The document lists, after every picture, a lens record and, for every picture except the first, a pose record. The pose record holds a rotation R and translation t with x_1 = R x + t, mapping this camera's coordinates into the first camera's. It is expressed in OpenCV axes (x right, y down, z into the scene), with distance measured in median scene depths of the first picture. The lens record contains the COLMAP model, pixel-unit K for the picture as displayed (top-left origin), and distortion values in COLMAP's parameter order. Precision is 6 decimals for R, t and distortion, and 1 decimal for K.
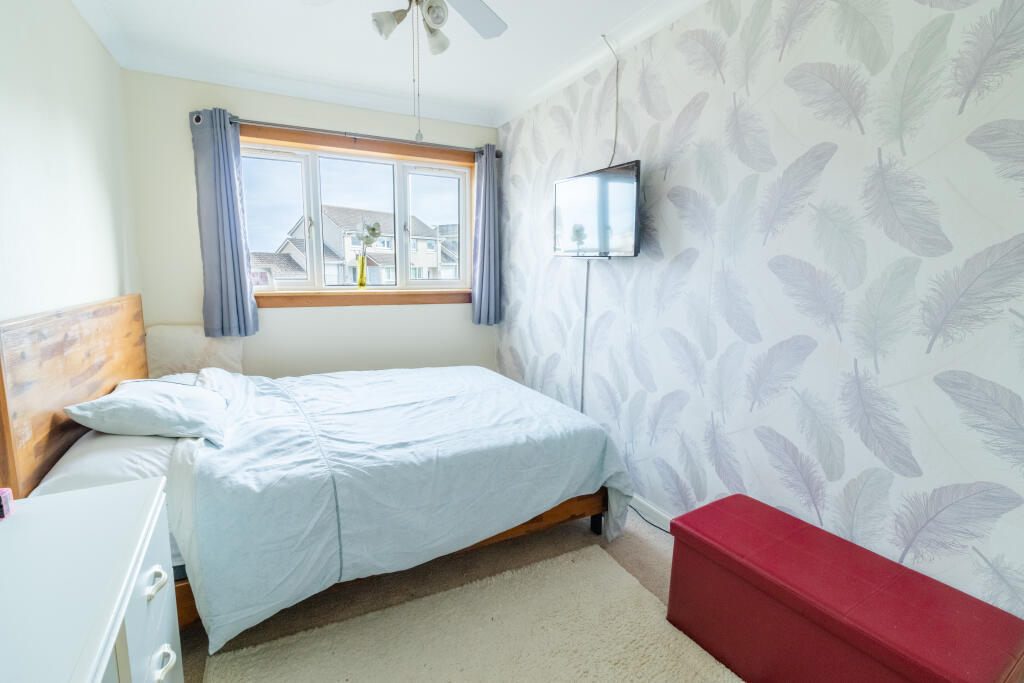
lens RADIAL K [[482.1, 0, 510.9], [0, 482.1, 337.6], [0, 0, 1]] dist [-0.000248, -0.000051]
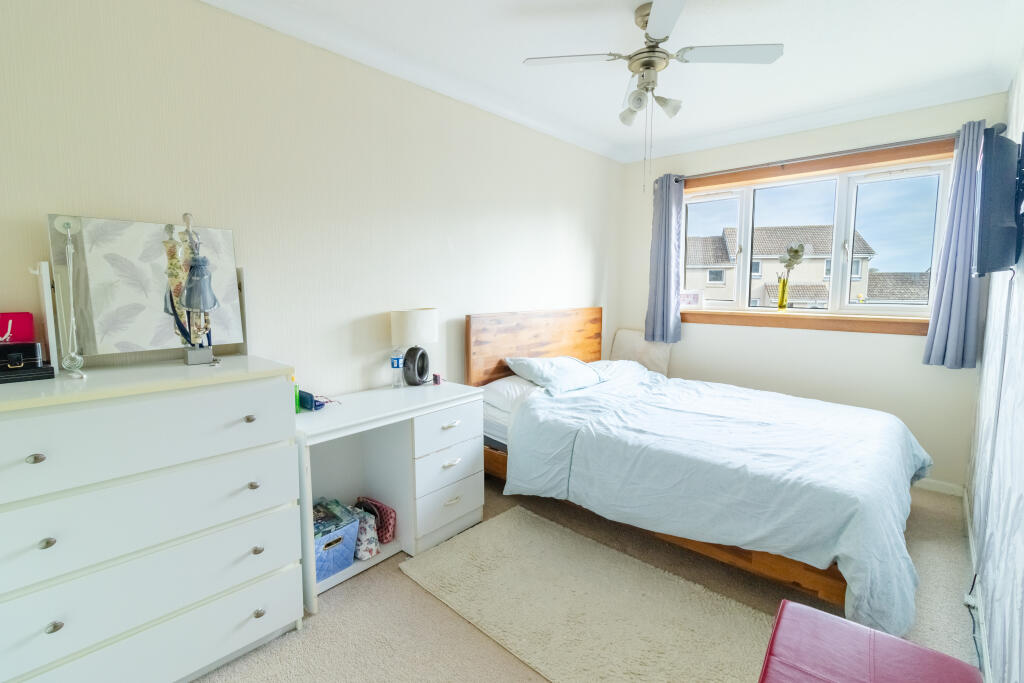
lens RADIAL K [[482.1, 0, 488.3], [0, 482.1, 337.0], [0, 0, 1]] dist [-0.000248, -0.000051]
pose [[0.315406, 0.089916, -0.944687, 0.768222], [-0.133576, 0.989796, 0.049612, -0.027942], [0.939509, 0.110539, 0.324198, 0.185763]]
